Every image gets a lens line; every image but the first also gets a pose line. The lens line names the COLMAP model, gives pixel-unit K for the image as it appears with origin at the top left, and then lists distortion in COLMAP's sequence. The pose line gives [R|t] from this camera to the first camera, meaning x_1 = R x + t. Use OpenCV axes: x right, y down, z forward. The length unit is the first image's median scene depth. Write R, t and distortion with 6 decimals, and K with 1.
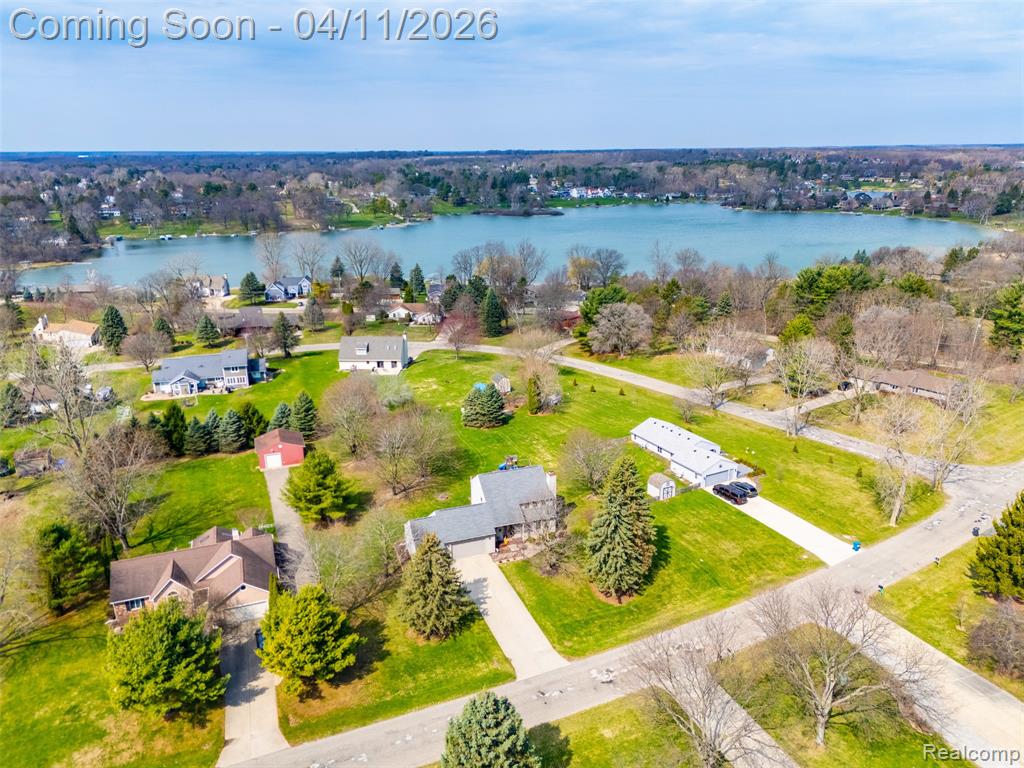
lens RADIAL K [[748.1, 0, 513.3], [0, 748.1, 384.8], [0, 0, 1]] dist [0.084363, -0.087946]
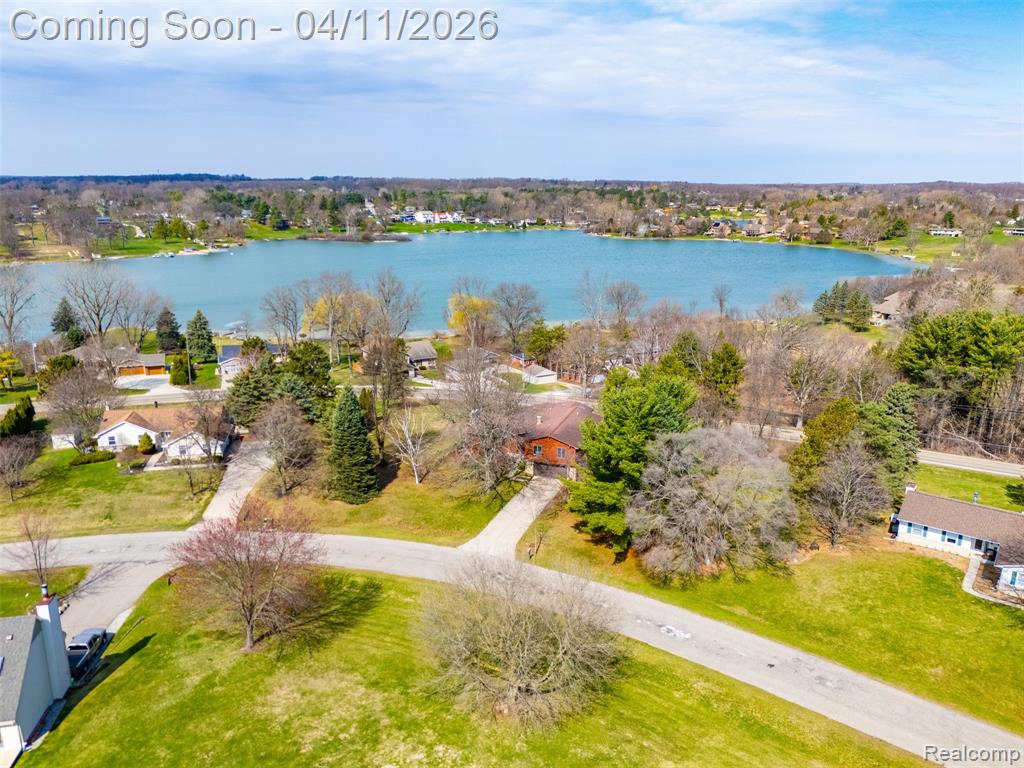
lens RADIAL K [[748.1, 0, 513.3], [0, 748.1, 384.8], [0, 0, 1]] dist [0.084363, -0.087946]
pose [[0.976066, -0.040871, 0.213602, -0.007030], [0.049431, 0.998168, -0.034883, -0.027897], [-0.211785, 0.044607, 0.976298, 0.147816]]
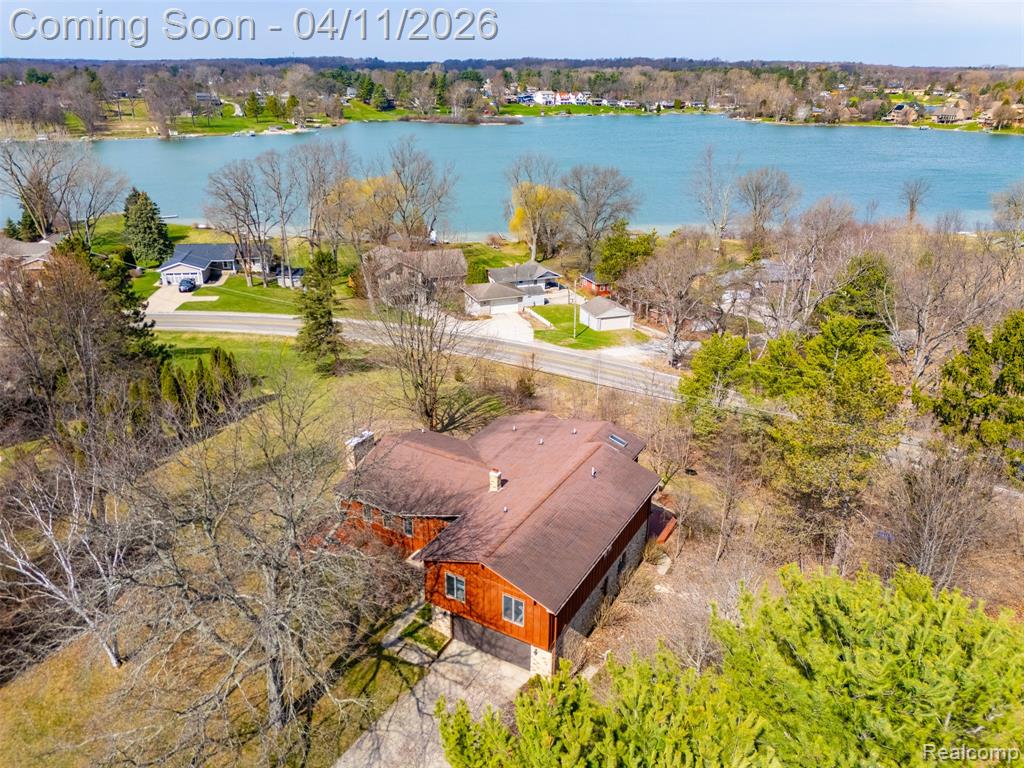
lens RADIAL K [[748.5, 0, 512.8], [0, 748.5, 386.3], [0, 0, 1]] dist [0.070879, -0.062604]
pose [[0.999038, 0.001809, 0.043821, 0.022724], [-0.005993, 0.995409, 0.095529, -0.037491], [-0.043447, -0.095700, 0.994462, 0.219445]]
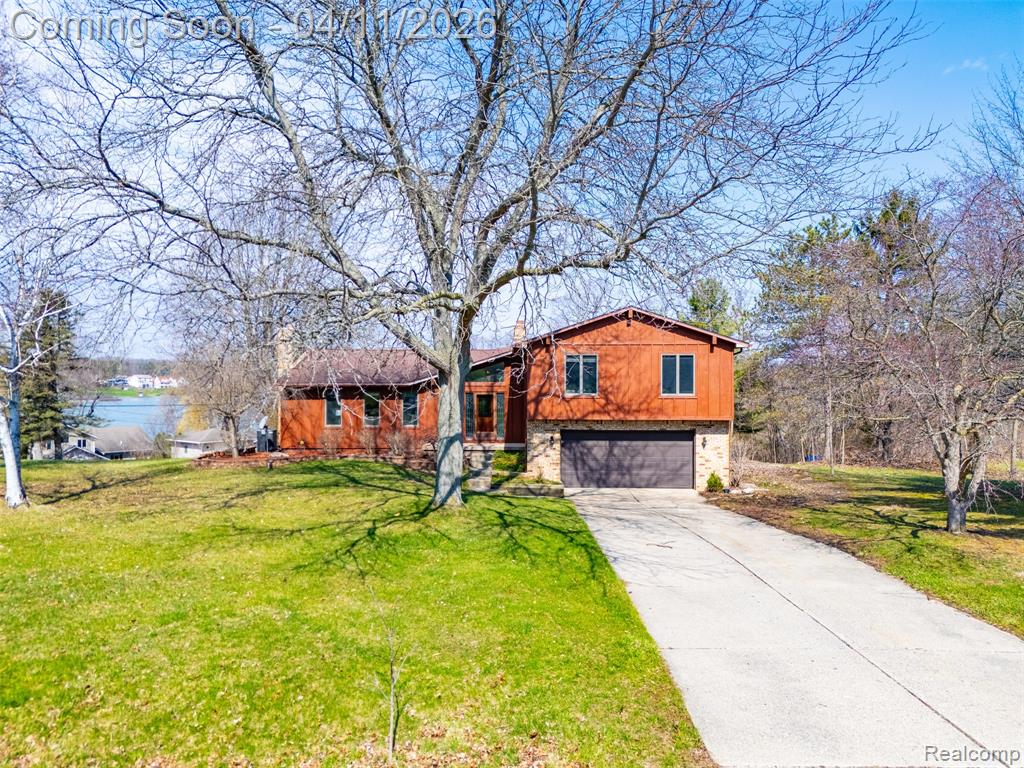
lens RADIAL K [[748.5, 0, 512.8], [0, 748.5, 386.3], [0, 0, 1]] dist [0.070879, -0.062604]
pose [[0.847565, 0.011627, 0.530565, 0.002745], [0.145024, 0.956631, -0.252636, -0.013812], [-0.510492, 0.291070, 0.809121, 0.238982]]
